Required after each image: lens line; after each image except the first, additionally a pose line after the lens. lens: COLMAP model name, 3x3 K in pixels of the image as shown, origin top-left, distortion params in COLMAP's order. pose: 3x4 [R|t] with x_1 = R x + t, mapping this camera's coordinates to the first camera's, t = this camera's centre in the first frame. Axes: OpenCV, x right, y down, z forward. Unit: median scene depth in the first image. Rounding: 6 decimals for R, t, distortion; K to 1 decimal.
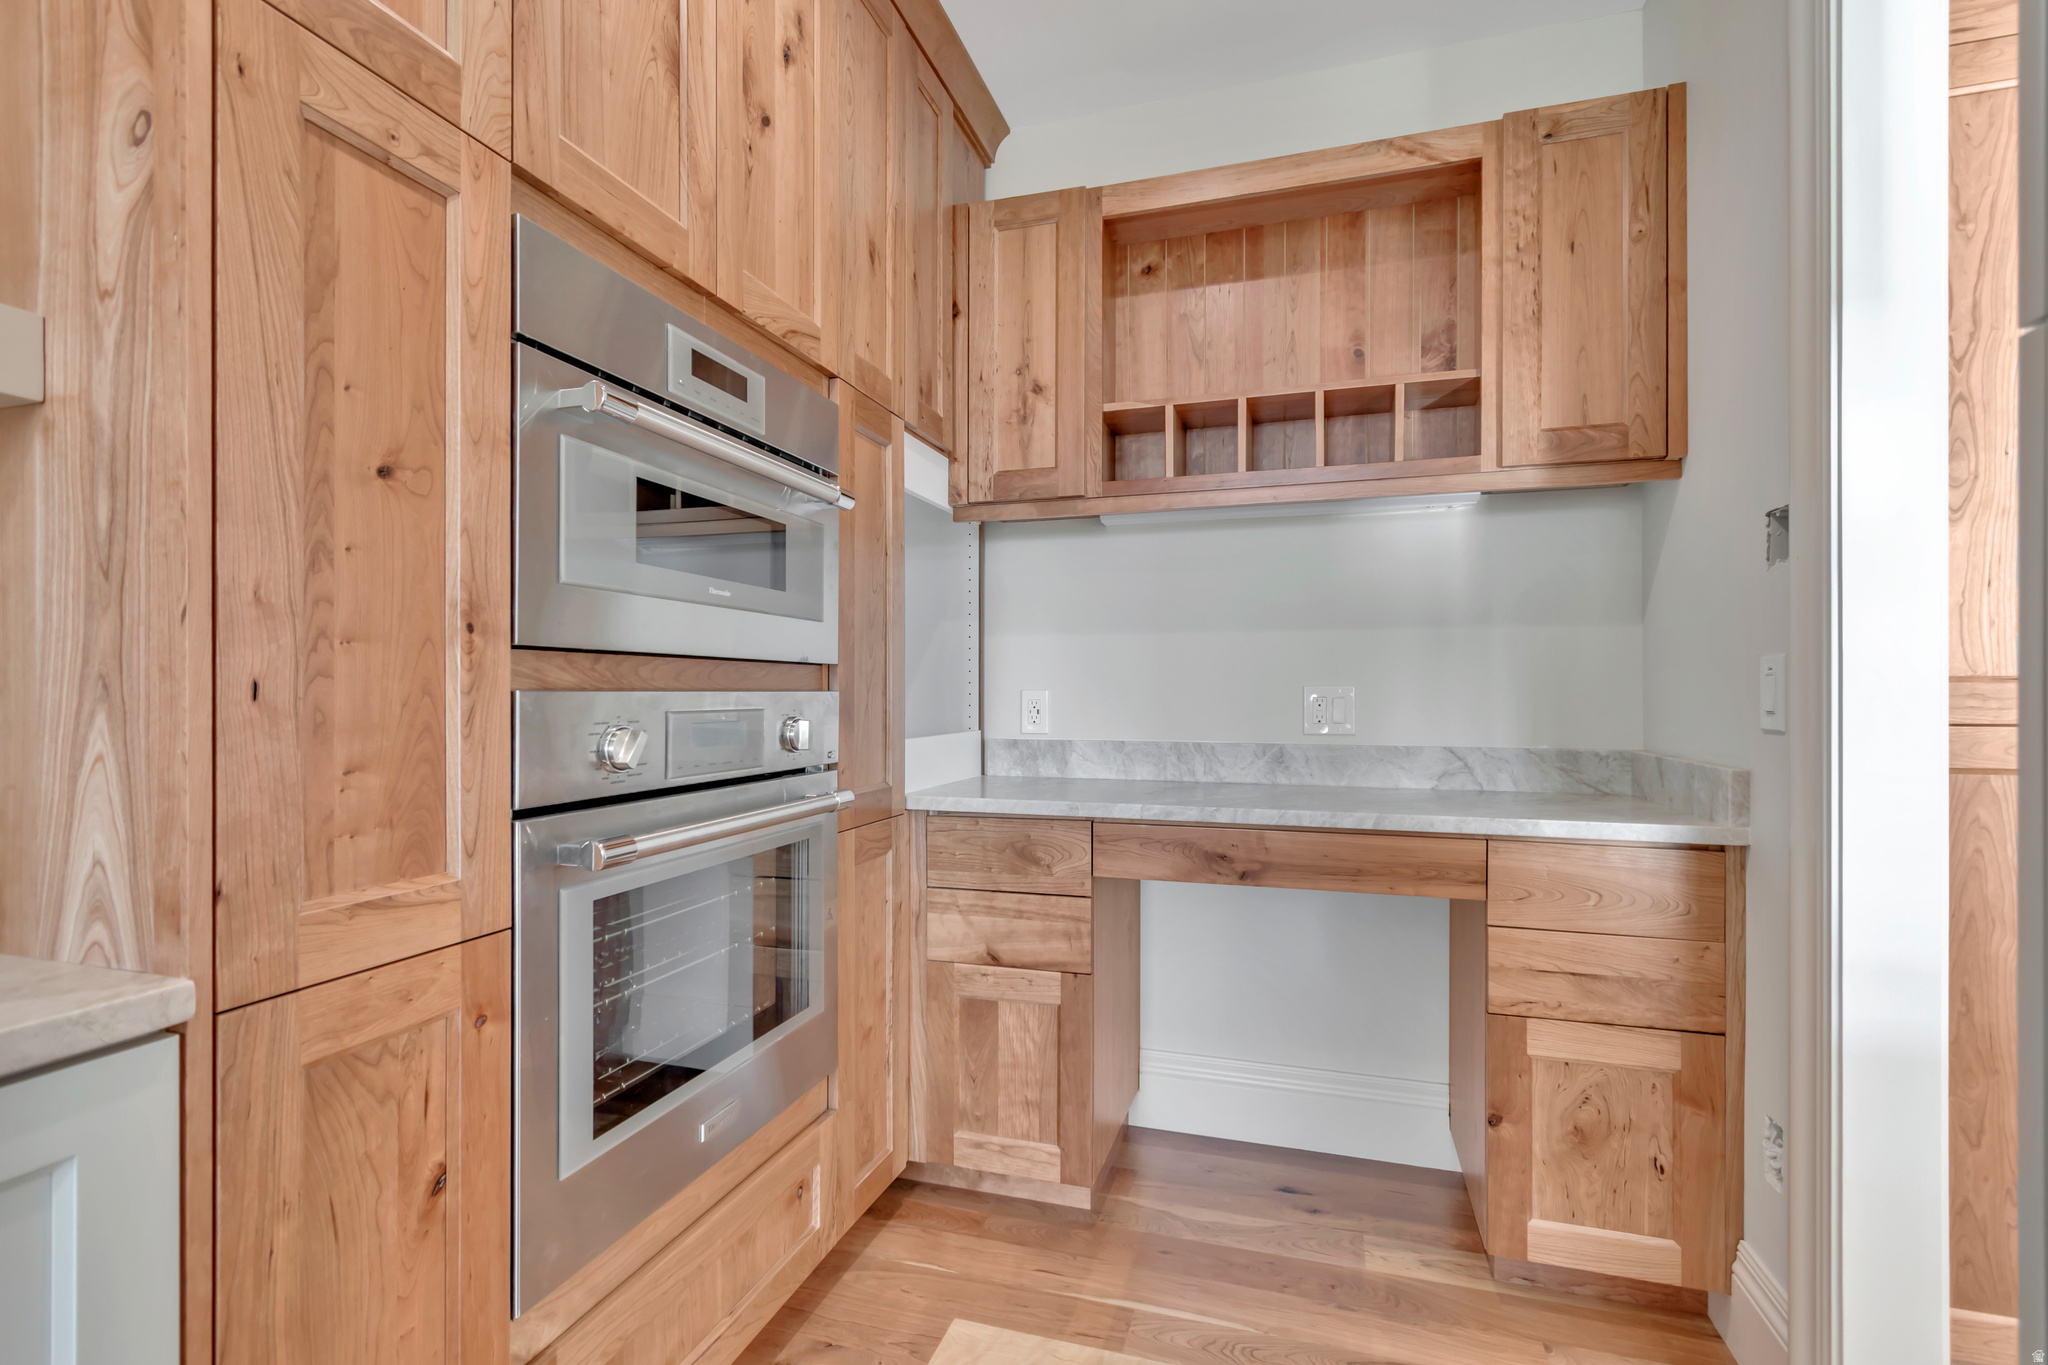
lens RADIAL K [[933.4, 0, 1033.5], [0, 933.4, 694.2], [0, 0, 1]] dist [0.006467, -0.003156]
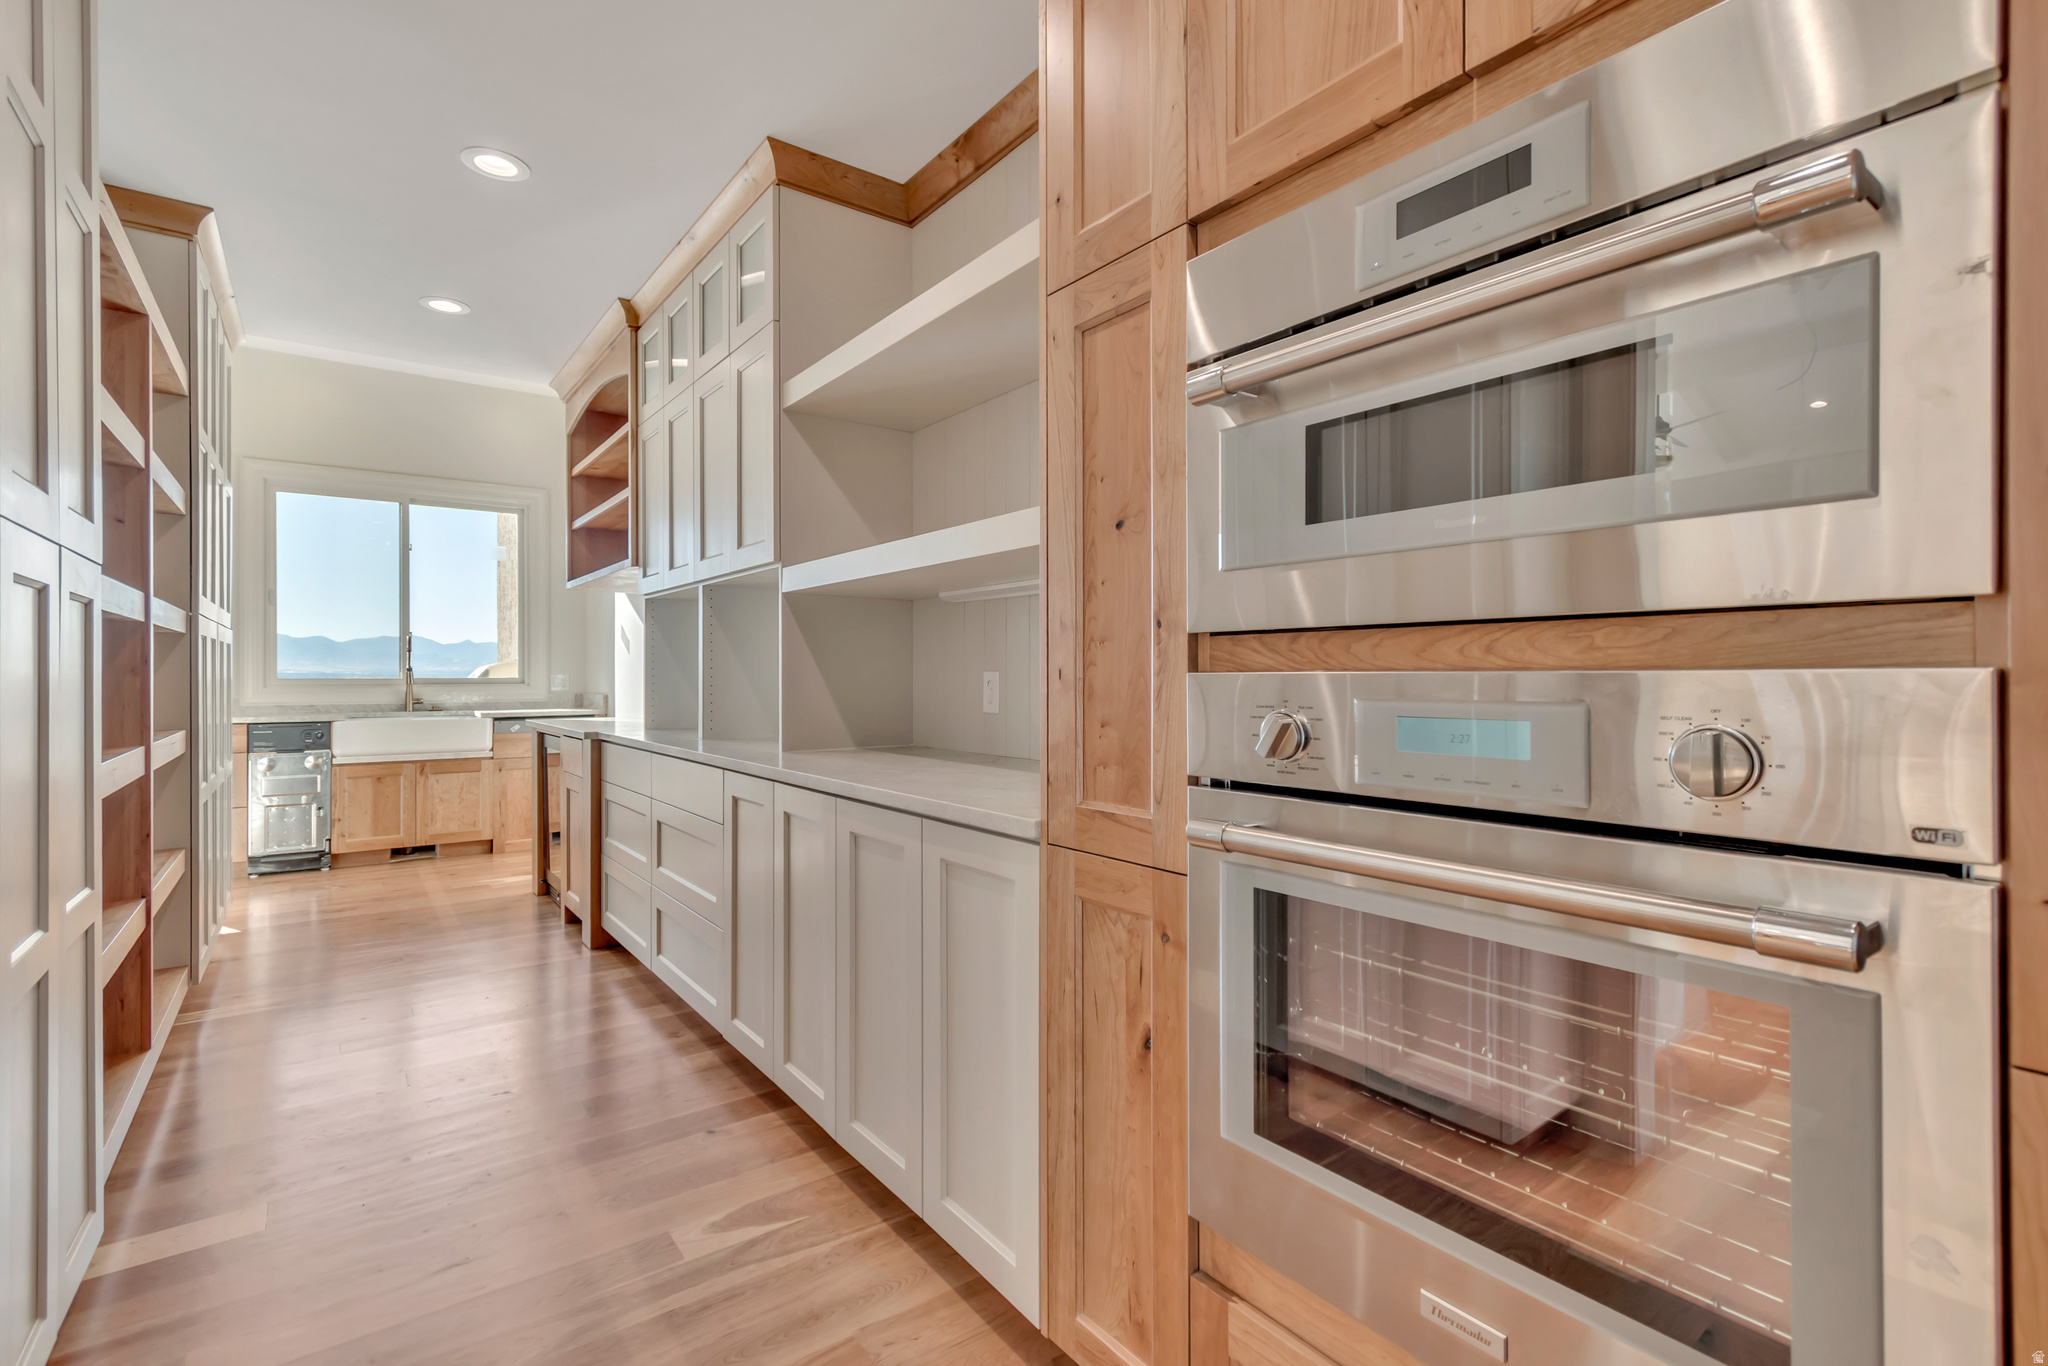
lens RADIAL K [[933.4, 0, 1034.5], [0, 933.4, 675.9], [0, 0, 1]] dist [0.006467, -0.003156]
pose [[-0.583858, -0.000512, -0.811856, 0.312924], [-0.001803, 0.999998, 0.000666, -0.000446], [0.811854, 0.001853, -0.583858, 0.951998]]
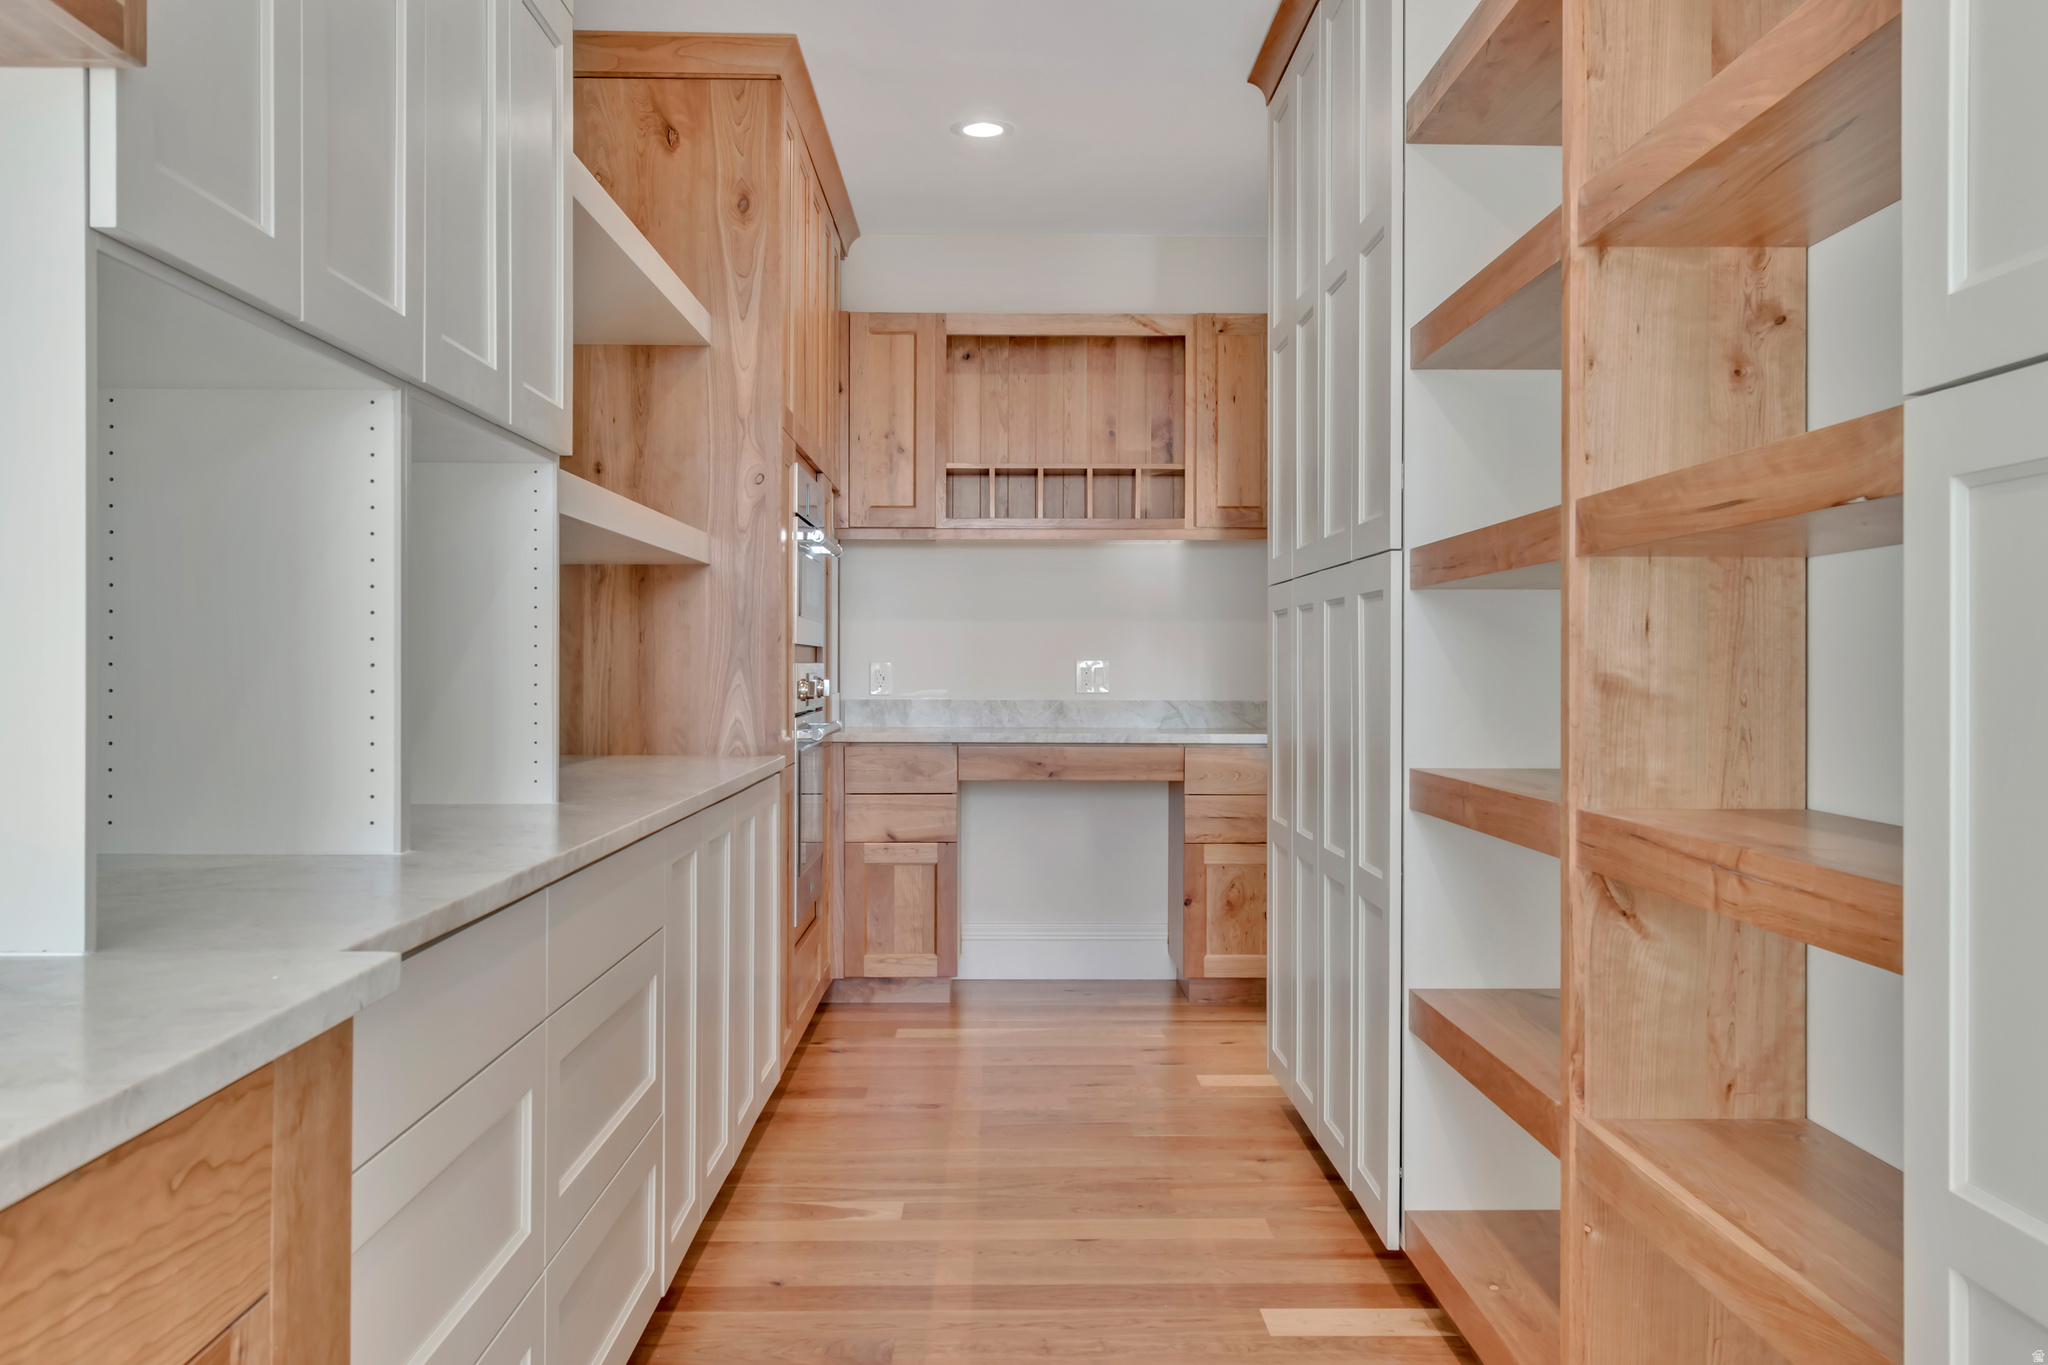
lens RADIAL K [[1727.0, 0, 1023.0], [0, 1727.0, 674.5], [0, 0, 1]] dist [0.034472, -0.023760]
pose [[0.951566, -0.001015, 0.307444, -0.834905], [-0.000513, 0.999988, 0.004890, 0.001518], [-0.307446, -0.004811, 0.951554, -2.075715]]
